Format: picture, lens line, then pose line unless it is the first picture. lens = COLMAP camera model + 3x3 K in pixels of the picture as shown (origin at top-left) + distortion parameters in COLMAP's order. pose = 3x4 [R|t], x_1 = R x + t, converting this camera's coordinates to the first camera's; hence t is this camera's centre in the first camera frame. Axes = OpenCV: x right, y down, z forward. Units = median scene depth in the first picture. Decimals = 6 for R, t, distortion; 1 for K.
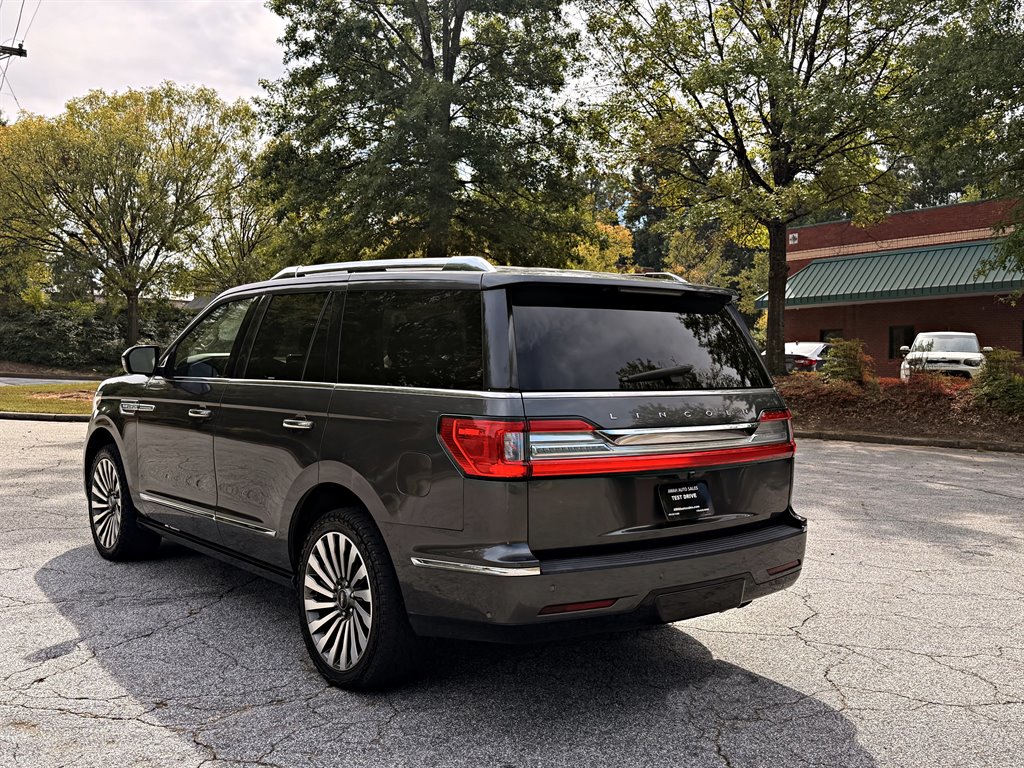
lens RADIAL K [[996.3, 0, 509.0], [0, 996.3, 384.9], [0, 0, 1]] dist [0.156221, -0.302570]
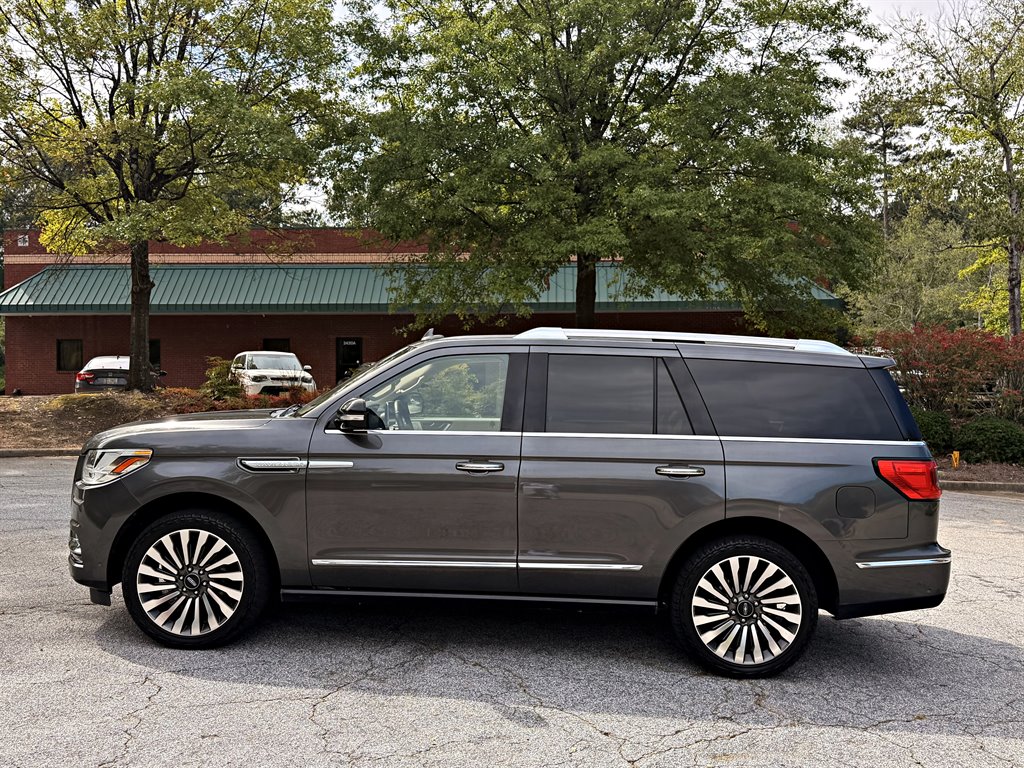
lens RADIAL K [[996.3, 0, 509.0], [0, 996.3, 384.9], [0, 0, 1]] dist [0.156221, -0.302570]
pose [[0.656772, -0.000632, 0.754089, -1.273888], [0.003926, 0.999989, -0.002581, -0.062861], [-0.754079, 0.004656, 0.656767, 0.381846]]
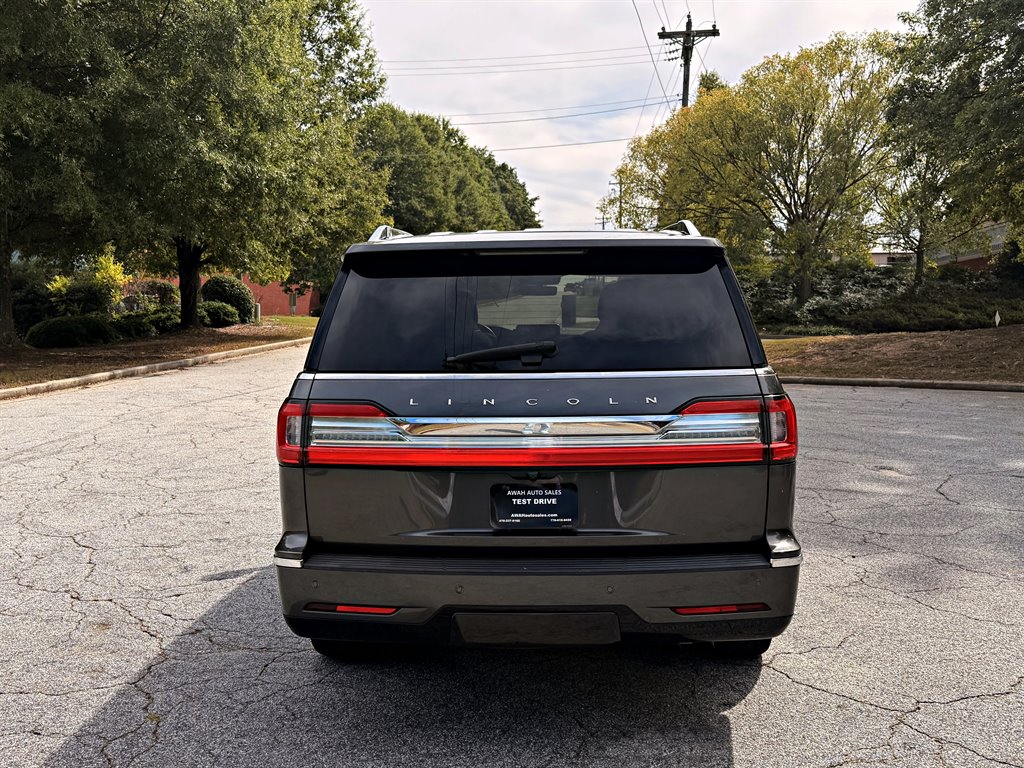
lens RADIAL K [[996.3, 0, 509.0], [0, 996.3, 384.9], [0, 0, 1]] dist [0.156221, -0.302570]
pose [[0.754722, 0.026881, -0.655494, 0.630186], [0.001973, 0.999063, 0.043243, -0.018214], [0.656042, -0.033930, 0.753962, 0.333319]]
